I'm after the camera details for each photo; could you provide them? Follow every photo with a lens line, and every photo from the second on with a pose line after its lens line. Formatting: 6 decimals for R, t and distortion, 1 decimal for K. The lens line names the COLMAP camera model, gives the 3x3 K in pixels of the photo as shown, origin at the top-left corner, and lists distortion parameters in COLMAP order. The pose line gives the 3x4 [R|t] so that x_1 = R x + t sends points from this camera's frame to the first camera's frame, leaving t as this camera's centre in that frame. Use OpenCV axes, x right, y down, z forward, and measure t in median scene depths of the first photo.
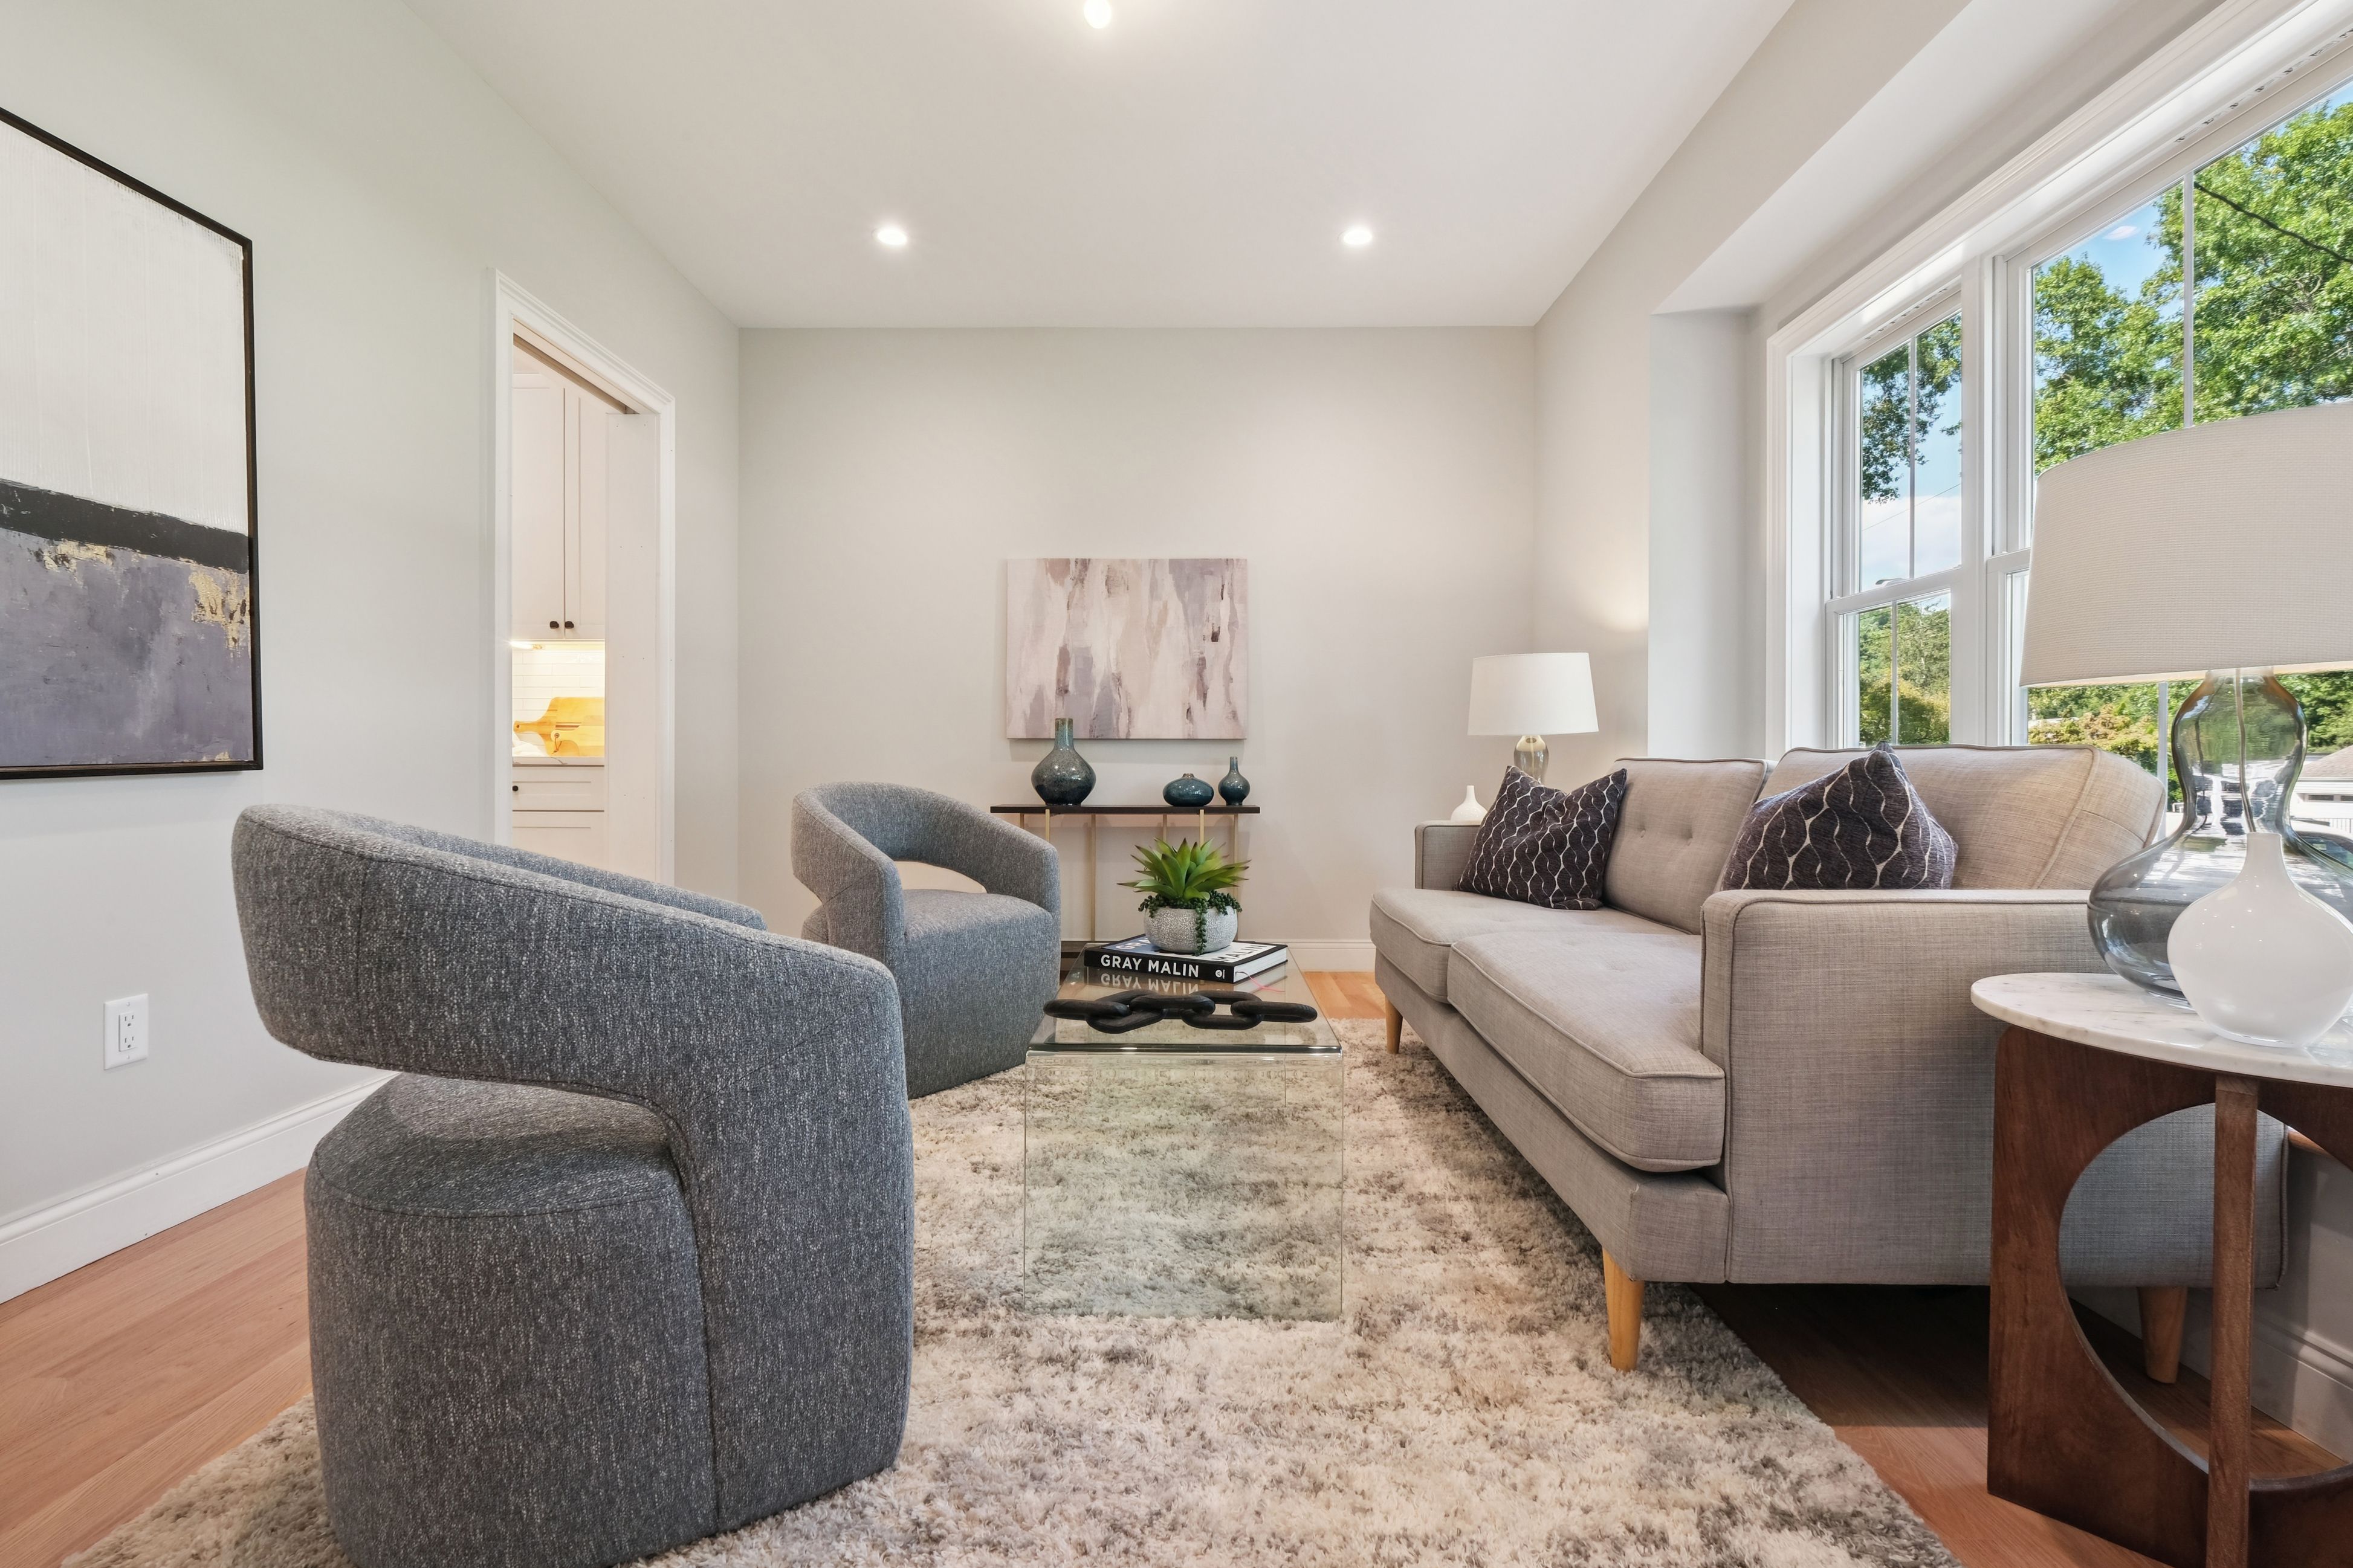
lens RADIAL K [[1045.7, 0, 1186.5], [0, 1045.7, 765.9], [0, 0, 1]] dist [0.001626, 0.000471]
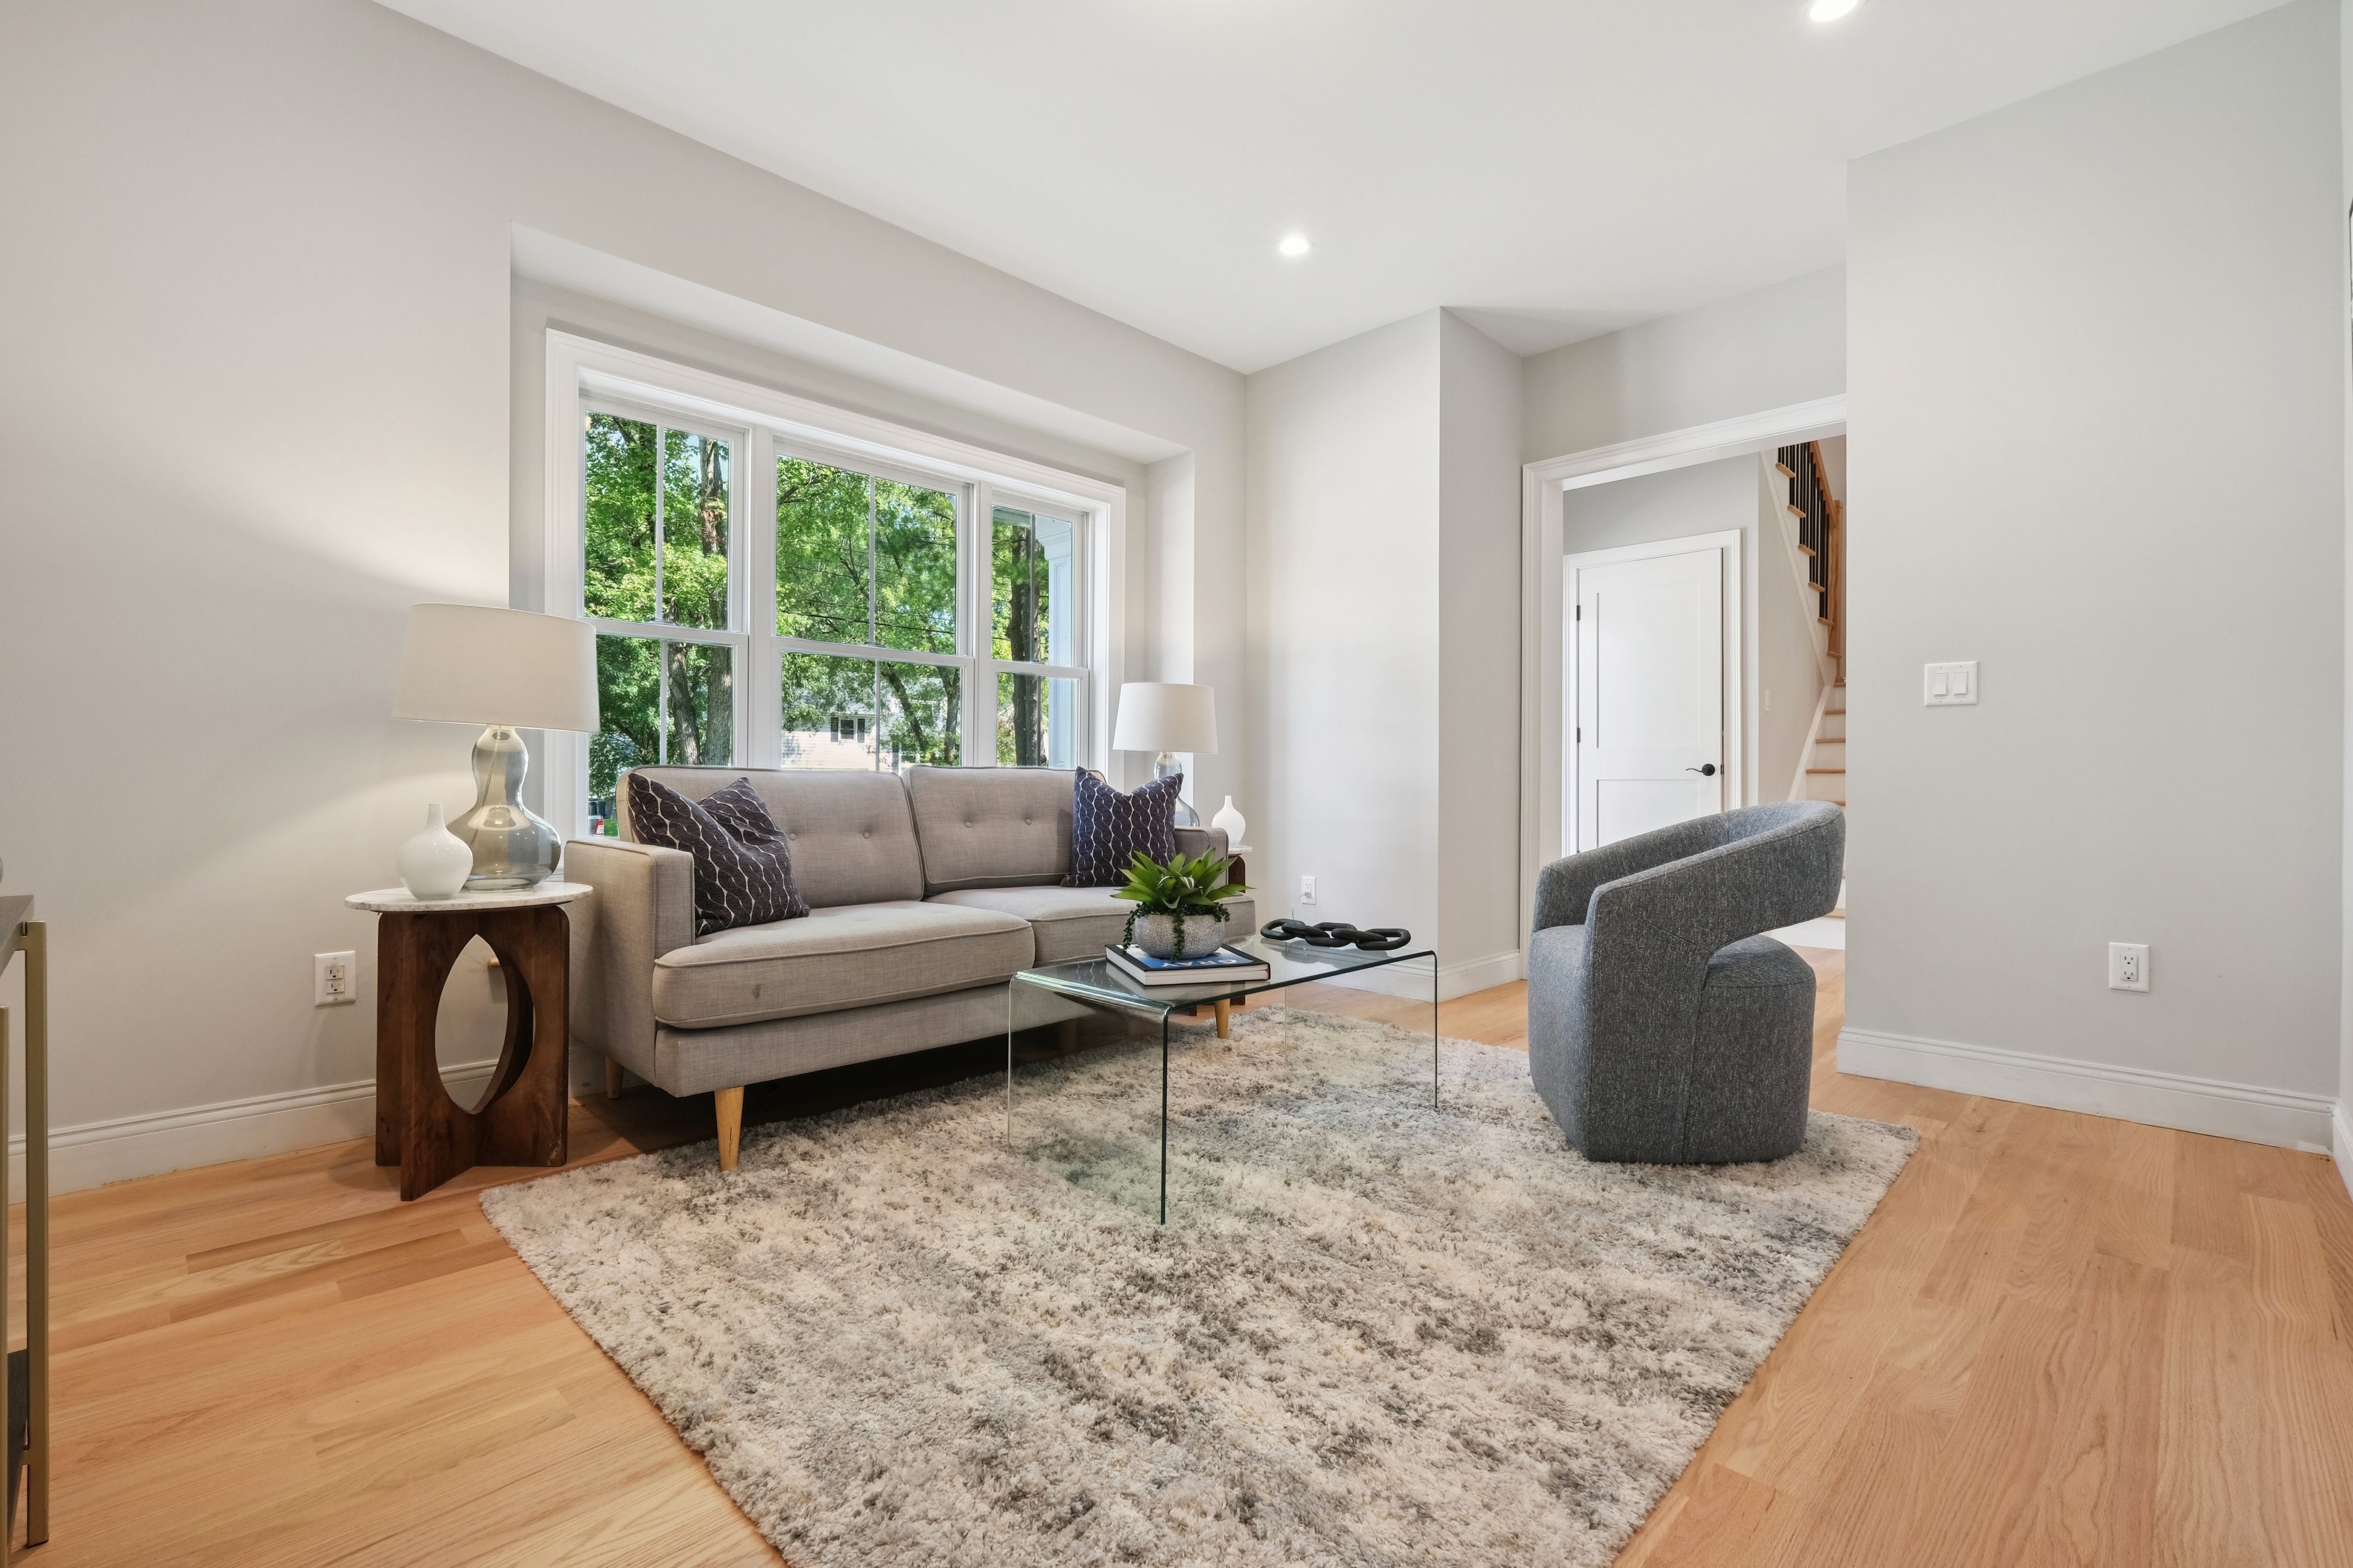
lens RADIAL K [[1045.7, 0, 1186.5], [0, 1045.7, 765.9], [0, 0, 1]] dist [0.001626, 0.000471]
pose [[-0.714680, 0.001390, 0.699451, -0.685448], [-0.004741, 0.999965, -0.006831, -0.004370], [-0.699436, -0.008198, -0.714648, 1.634858]]
